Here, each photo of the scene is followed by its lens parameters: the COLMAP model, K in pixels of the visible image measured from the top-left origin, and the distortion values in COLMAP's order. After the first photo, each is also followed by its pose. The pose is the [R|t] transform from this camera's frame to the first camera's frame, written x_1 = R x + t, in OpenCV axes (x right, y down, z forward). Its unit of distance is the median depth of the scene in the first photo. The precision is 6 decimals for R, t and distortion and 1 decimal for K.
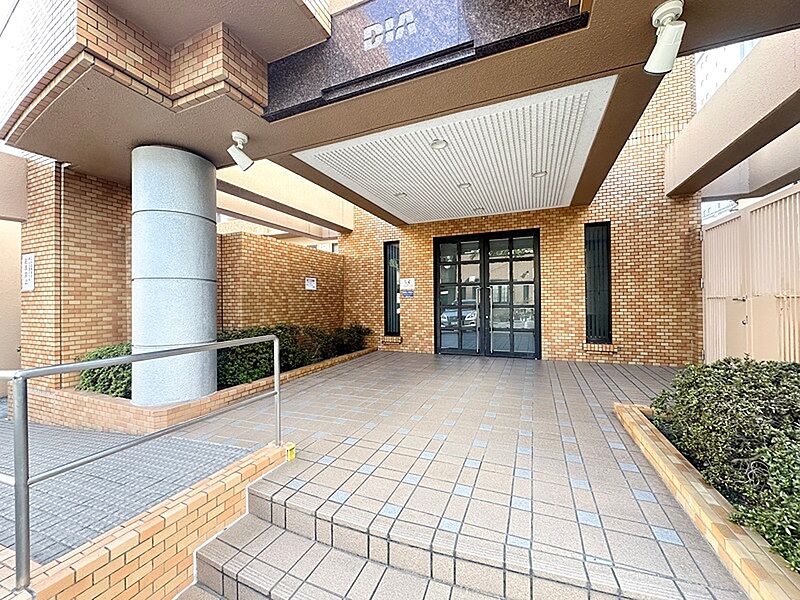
lens RADIAL K [[320.3, 0, 400.0], [0, 320.3, 300.0], [0, 0, 1]] dist [-0.000693, 0.000263]
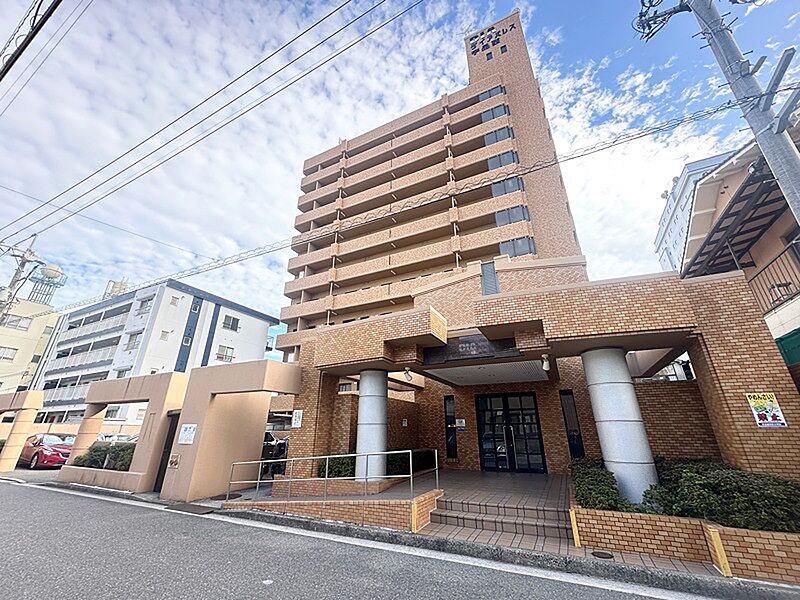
lens RADIAL K [[320.3, 0, 400.0], [0, 320.3, 300.0], [0, 0, 1]] dist [-0.000693, 0.000263]
pose [[0.998093, -0.012526, -0.060445, -0.193281], [-0.011235, 0.925978, -0.377410, -0.011205], [0.060698, 0.377370, 0.924071, -0.844553]]
